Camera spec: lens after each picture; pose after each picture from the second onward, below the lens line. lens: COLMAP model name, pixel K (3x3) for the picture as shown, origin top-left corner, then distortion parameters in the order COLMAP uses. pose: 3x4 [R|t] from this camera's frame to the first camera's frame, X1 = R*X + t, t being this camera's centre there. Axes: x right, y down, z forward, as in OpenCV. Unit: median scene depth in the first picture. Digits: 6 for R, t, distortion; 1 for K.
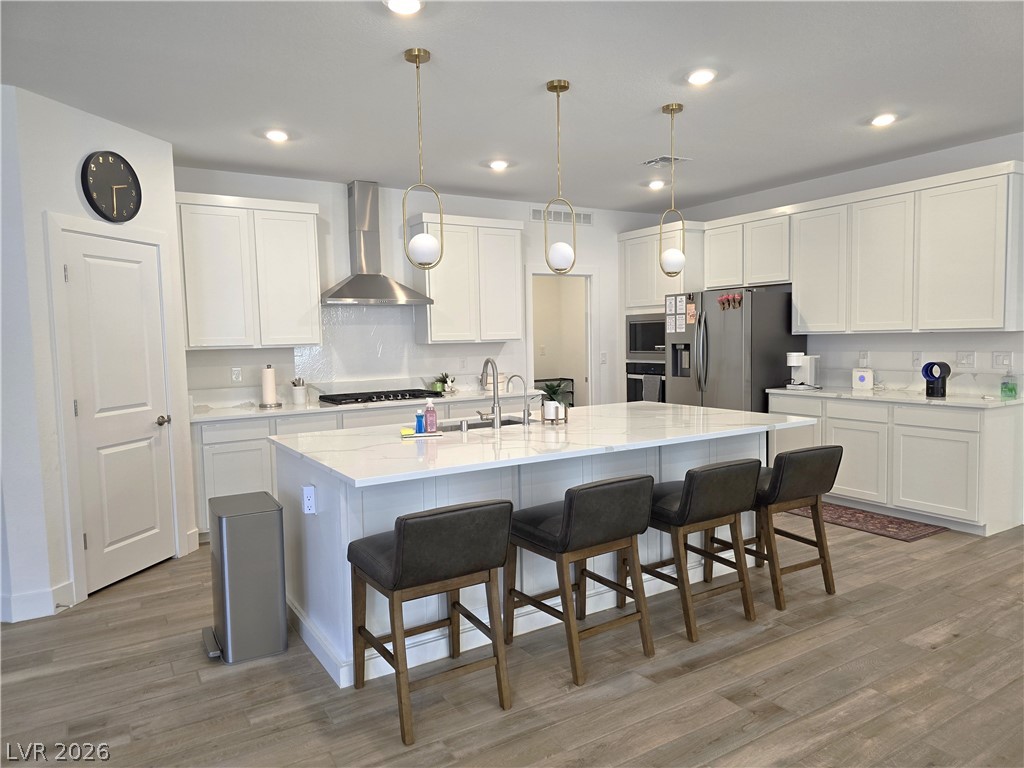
lens RADIAL K [[688.2, 0, 519.7], [0, 688.2, 384.3], [0, 0, 1]] dist [0.060187, -0.052948]
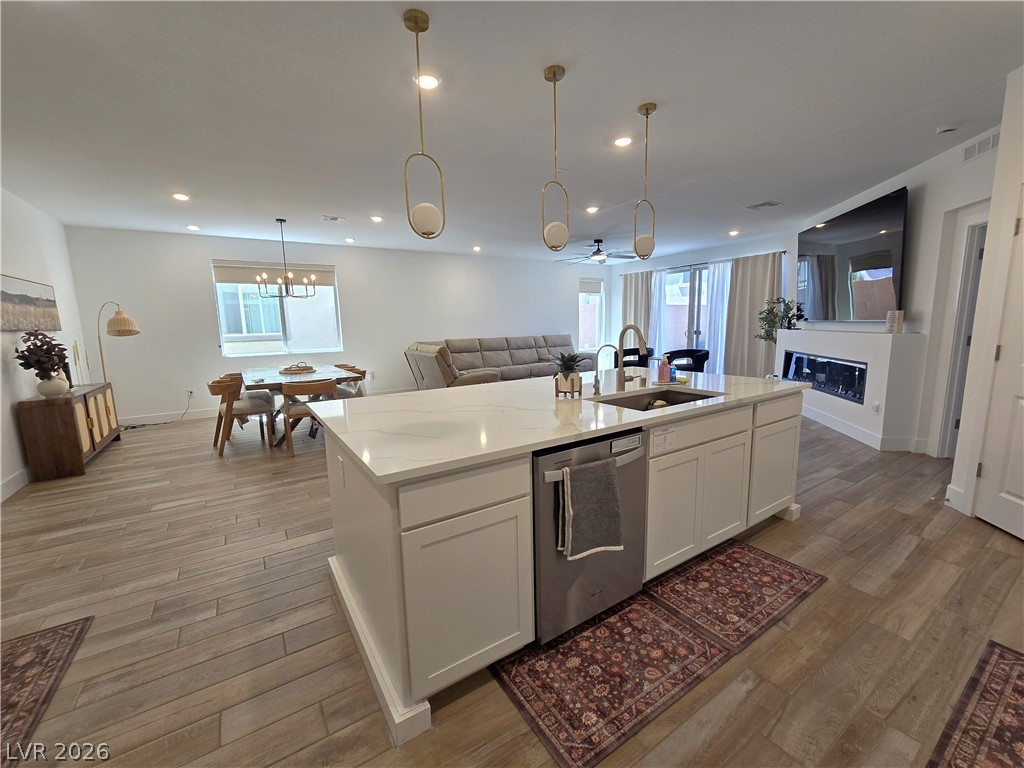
lens RADIAL K [[420.2, 0, 509.0], [0, 420.2, 387.2], [0, 0, 1]] dist [-0.008044, 0.002776]
pose [[-0.998552, 0.052622, -0.011204, 0.145976], [0.048936, 0.974879, 0.217293, -0.092850], [0.022357, 0.216430, -0.976042, 1.643215]]
